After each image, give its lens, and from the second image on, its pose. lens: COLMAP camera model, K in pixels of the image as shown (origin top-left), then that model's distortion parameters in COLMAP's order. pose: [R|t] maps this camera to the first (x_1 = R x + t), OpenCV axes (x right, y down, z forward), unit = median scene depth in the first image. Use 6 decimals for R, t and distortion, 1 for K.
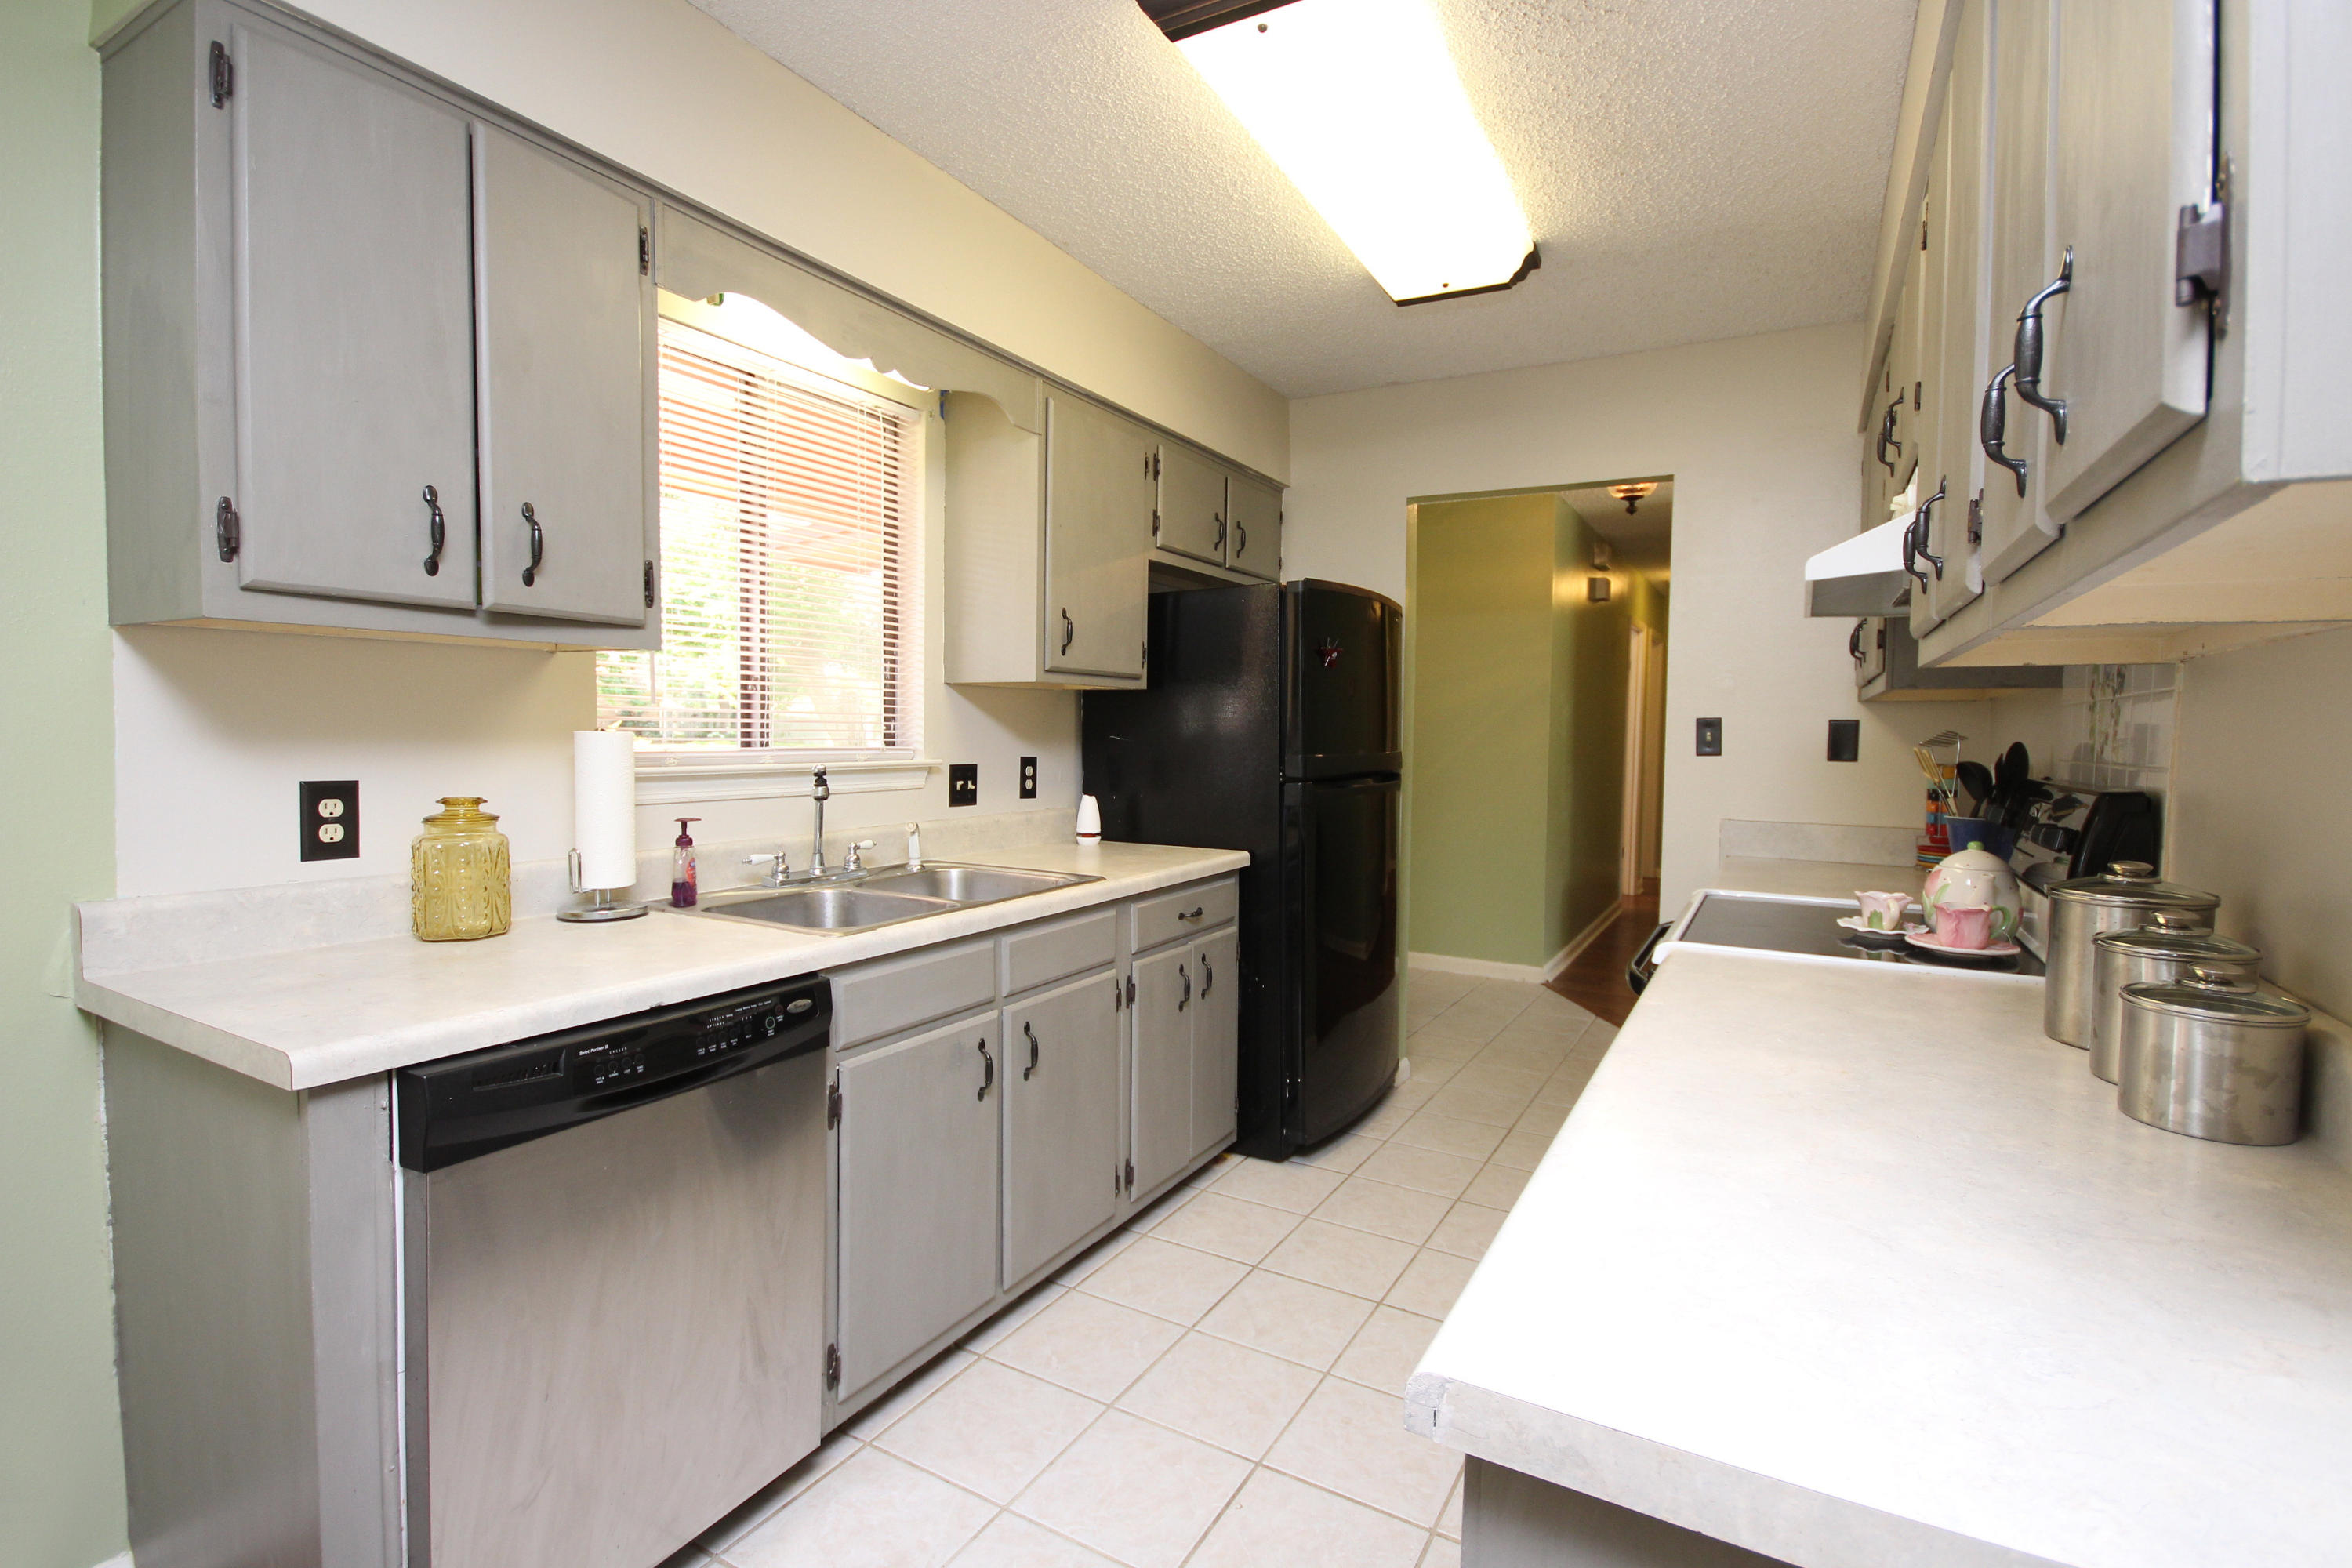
lens RADIAL K [[1088.3, 0, 1177.9], [0, 1088.3, 786.2], [0, 0, 1]] dist [0.013648, -0.016484]
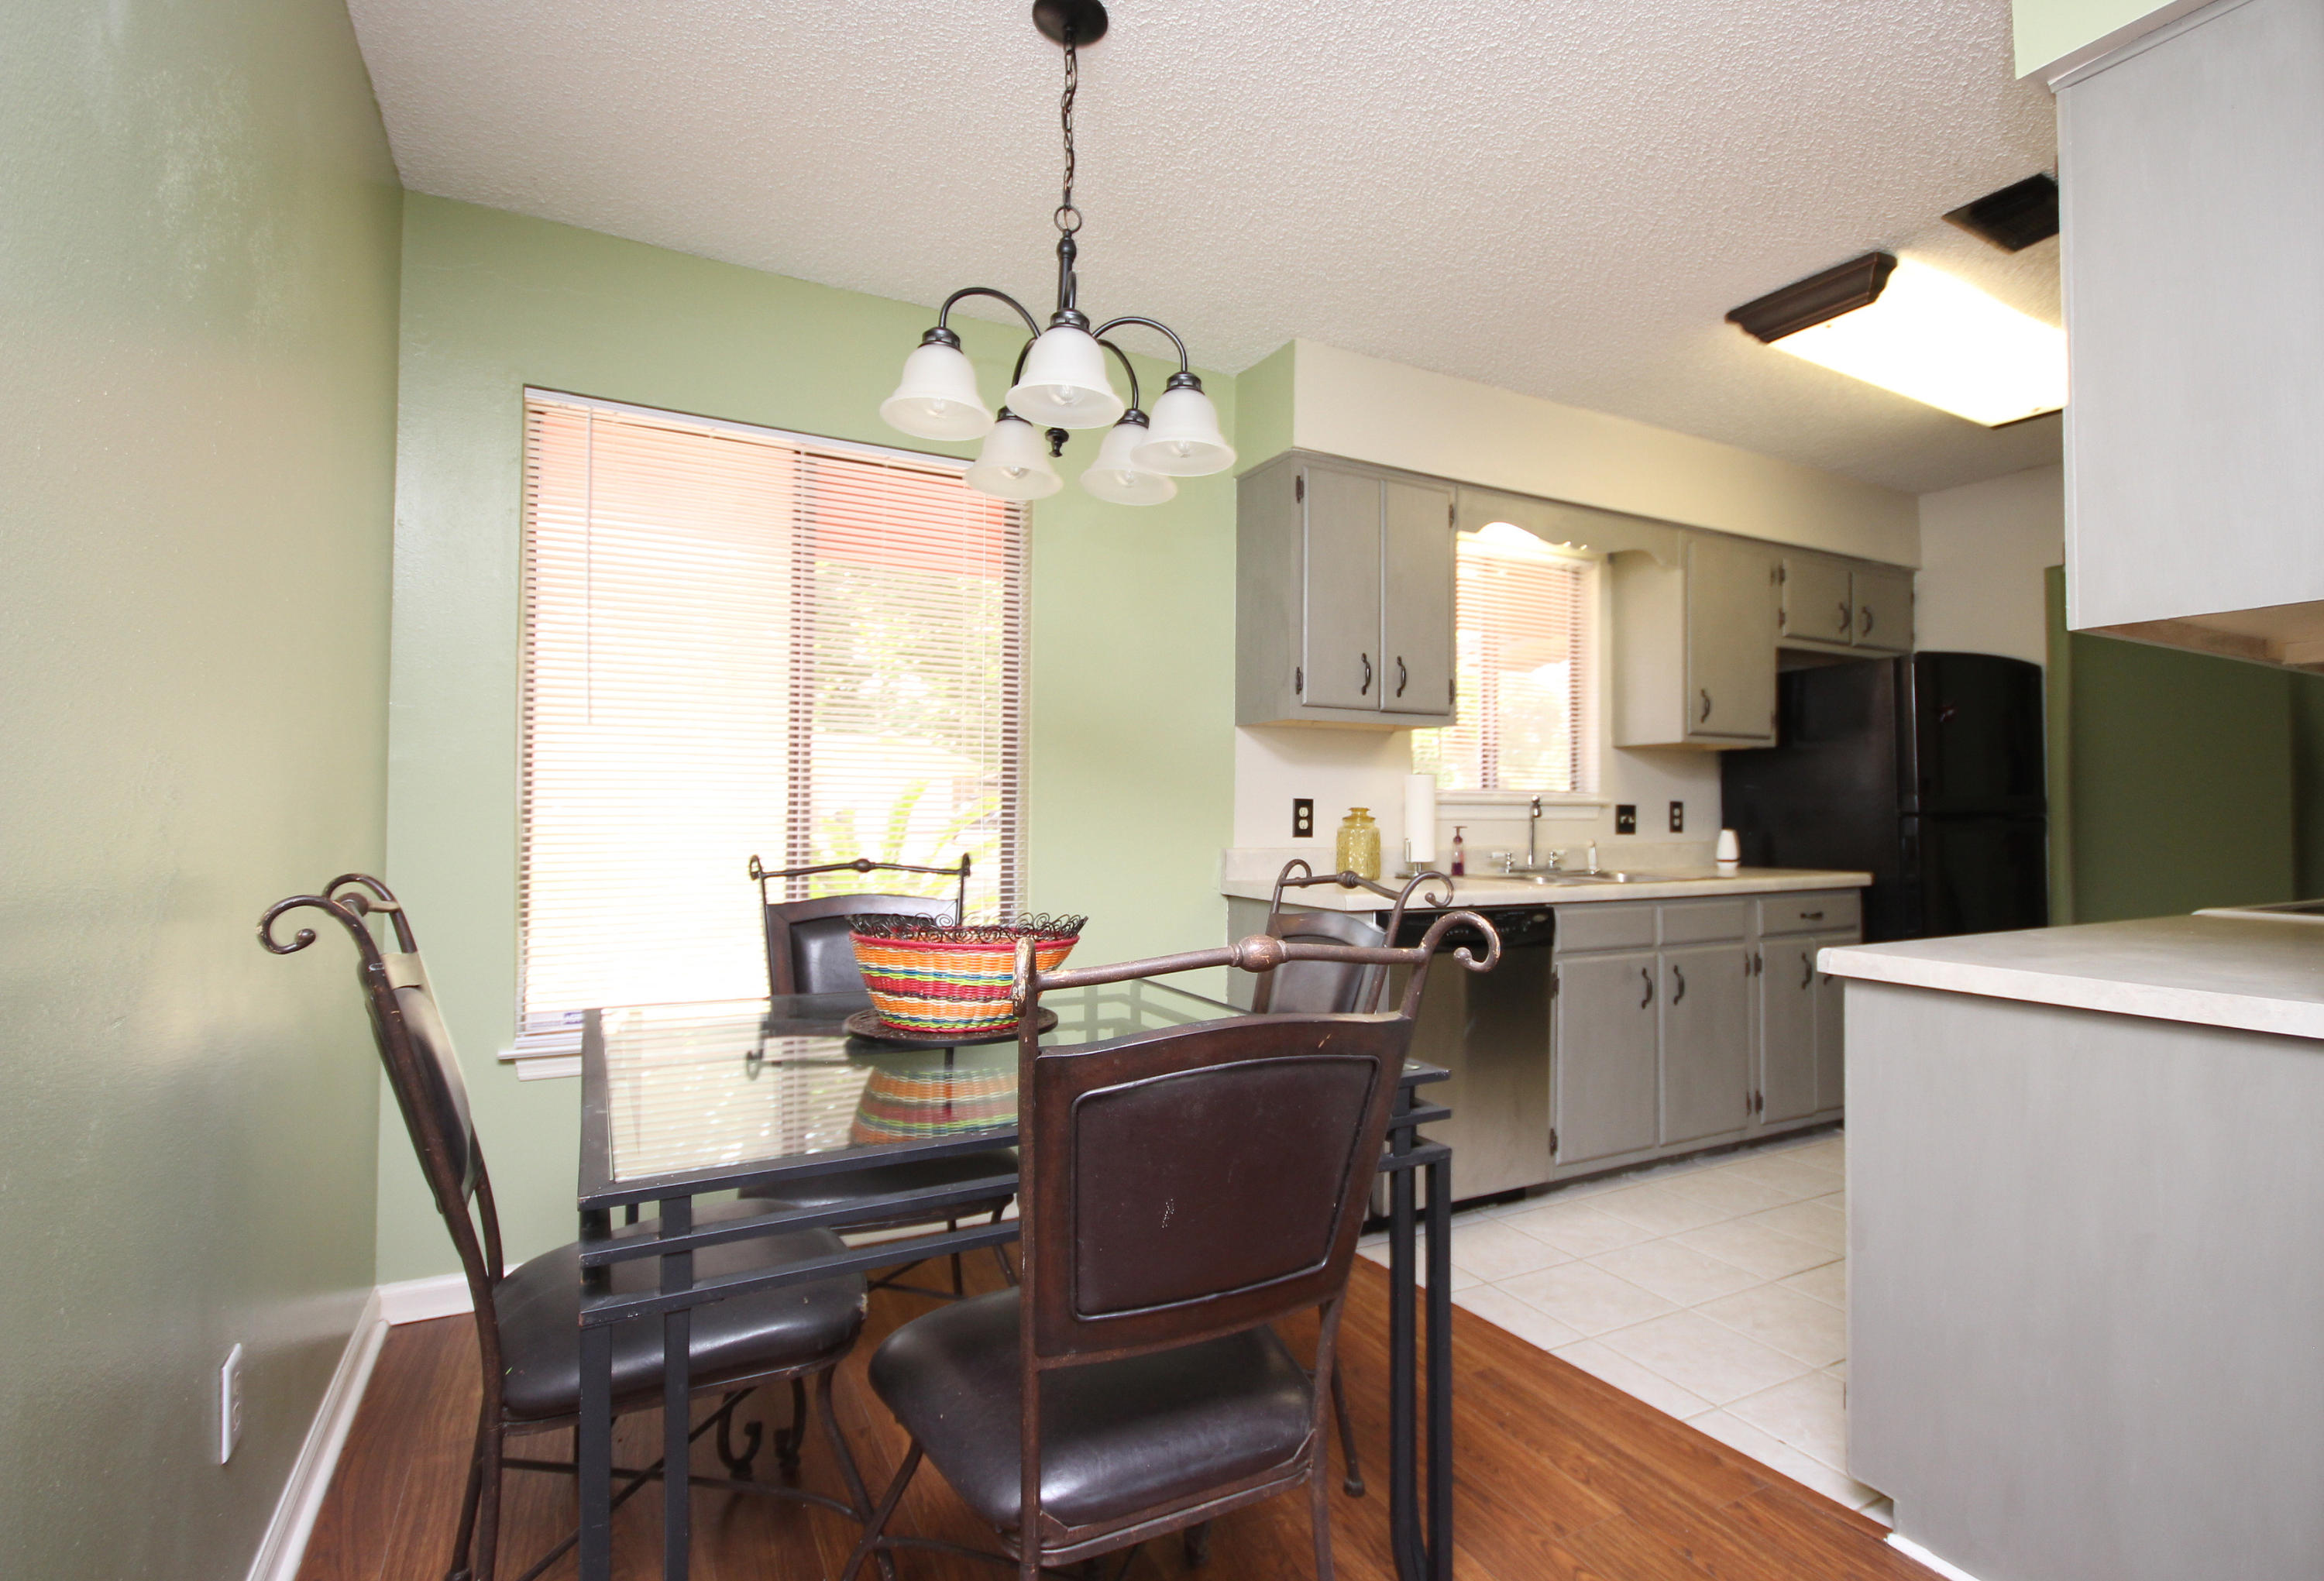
lens RADIAL K [[1100.9, 0, 1203.8], [0, 1100.9, 797.1], [0, 0, 1]] dist [0.000738, 0.000120]
pose [[0.855341, -0.015321, -0.517840, 0.094941], [-0.021901, 0.997600, -0.065689, 0.100744], [0.517603, 0.067527, 0.852952, -0.646401]]
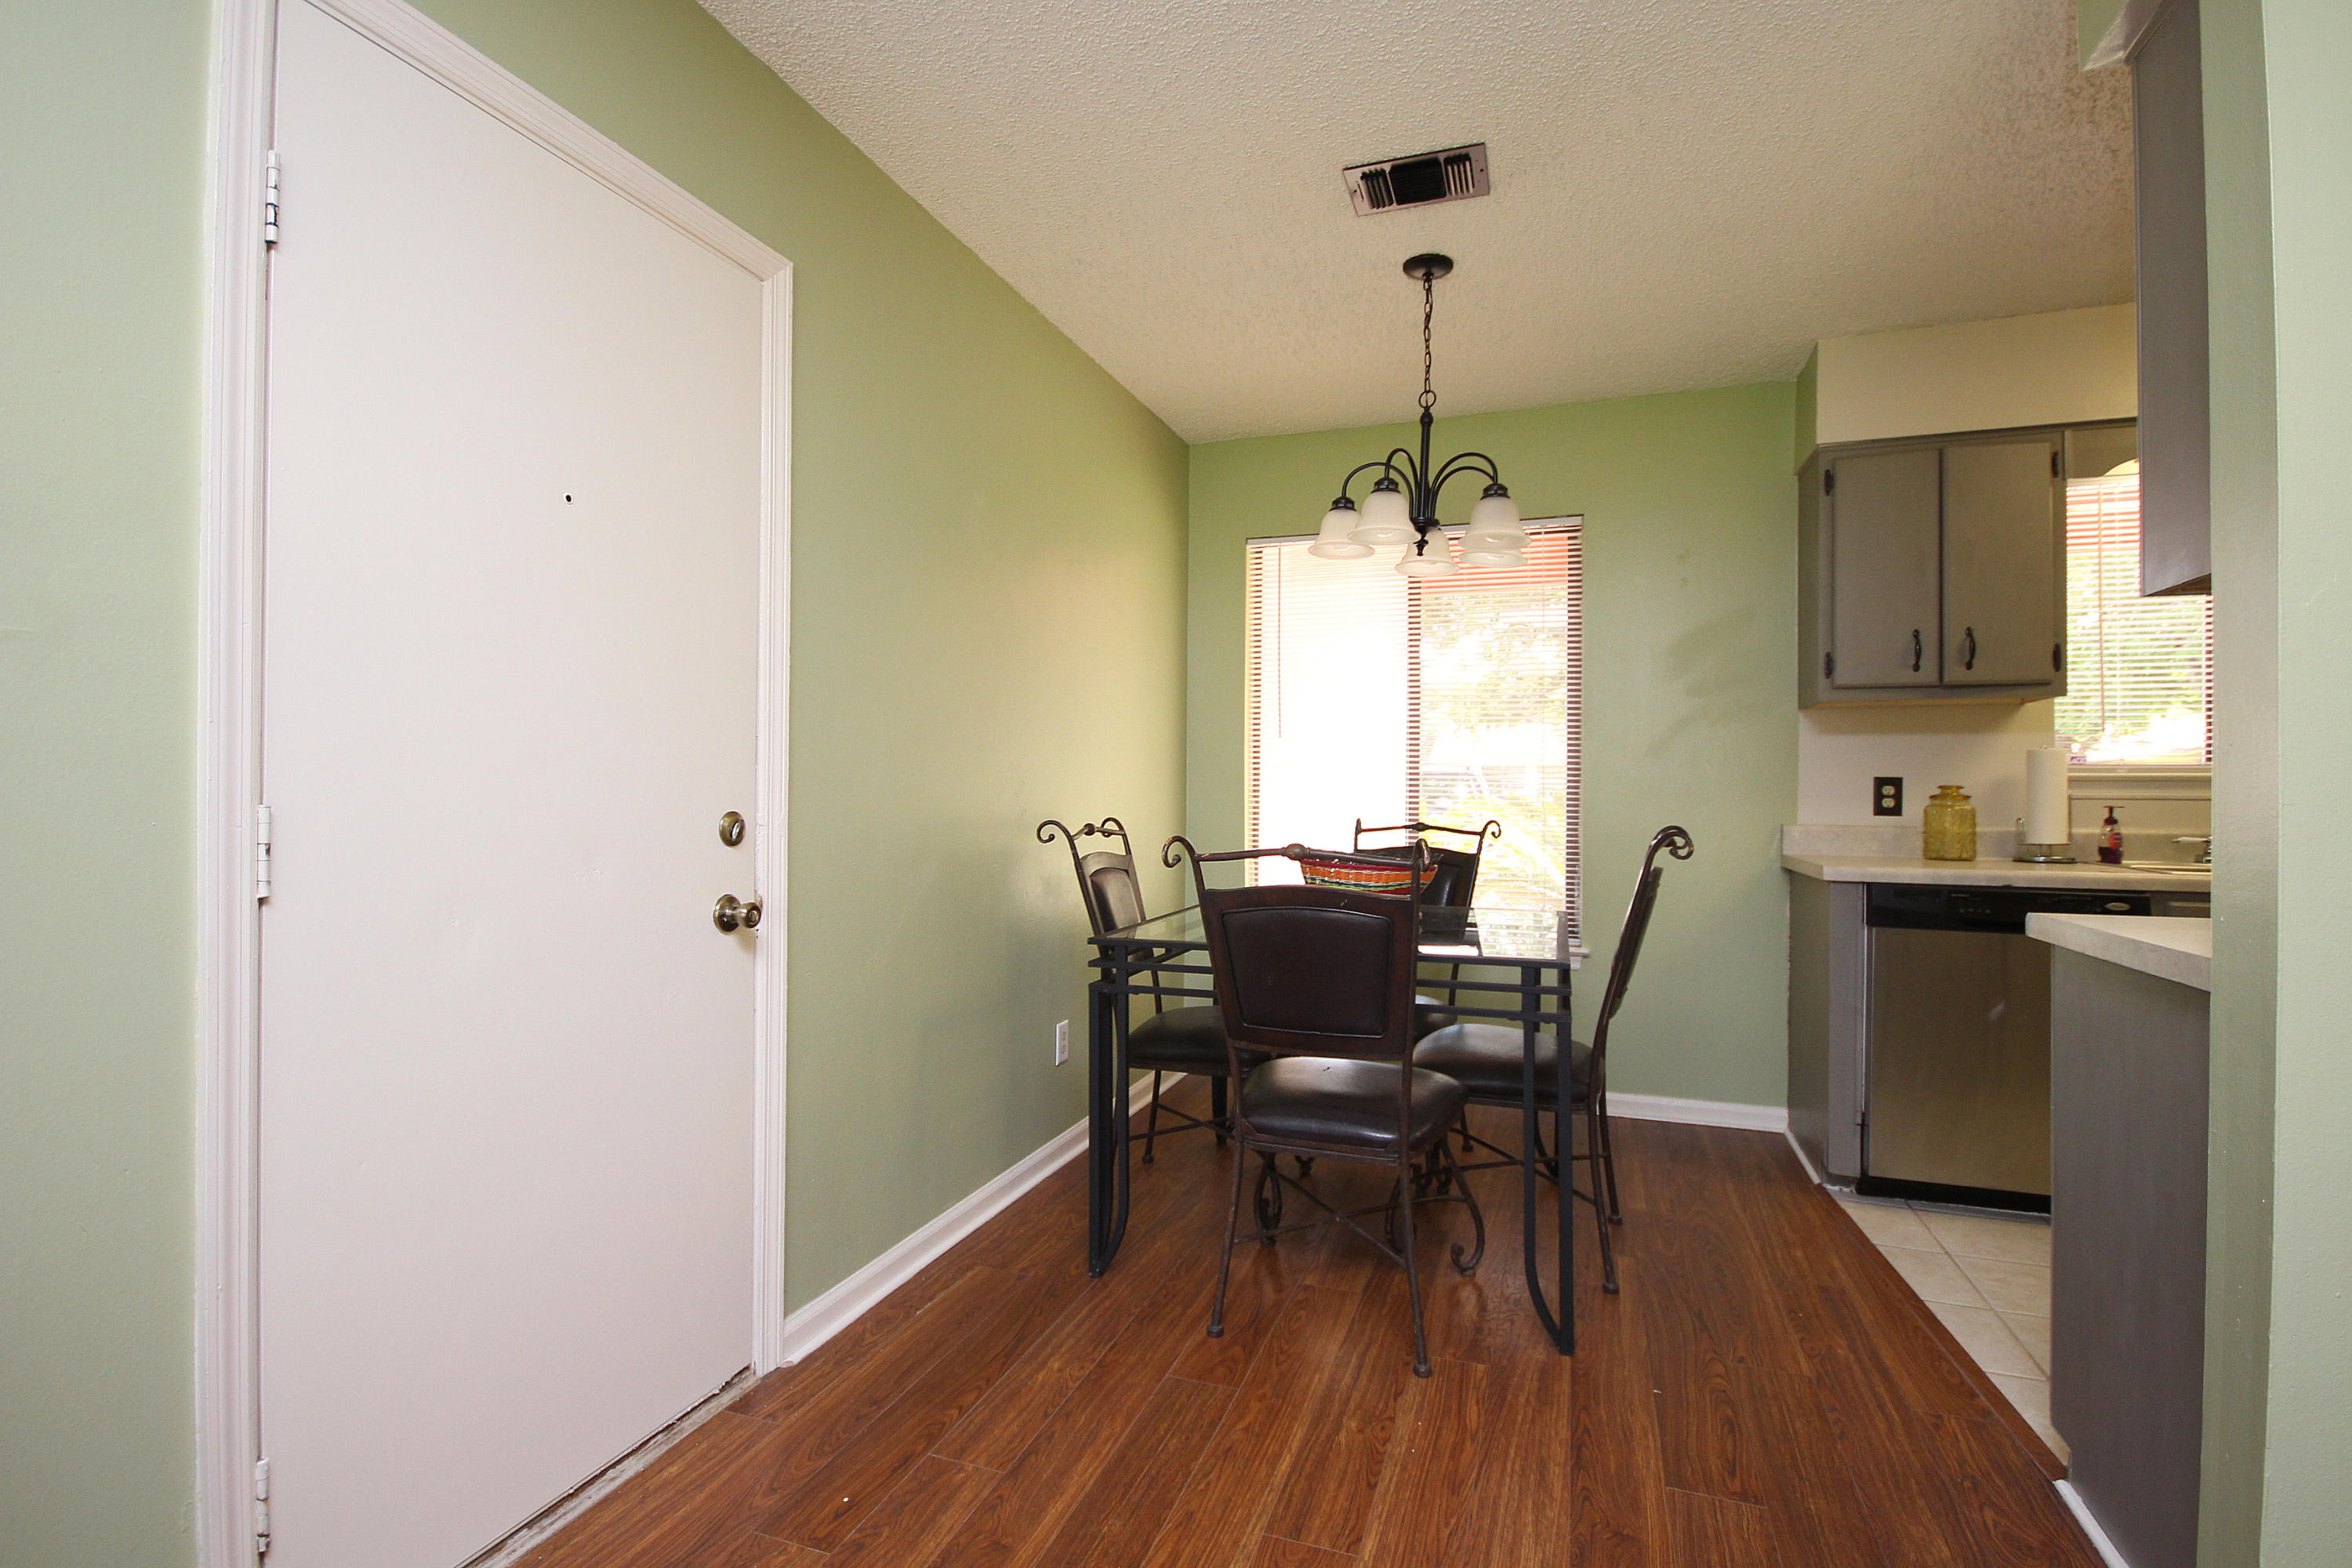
lens RADIAL K [[1088.3, 0, 1177.9], [0, 1088.3, 786.2], [0, 0, 1]] dist [0.013648, -0.016484]
pose [[0.180447, -0.019412, -0.983393, 0.750111], [-0.055965, 0.997983, -0.029970, 0.112994], [0.981991, 0.060444, 0.178997, -0.504158]]
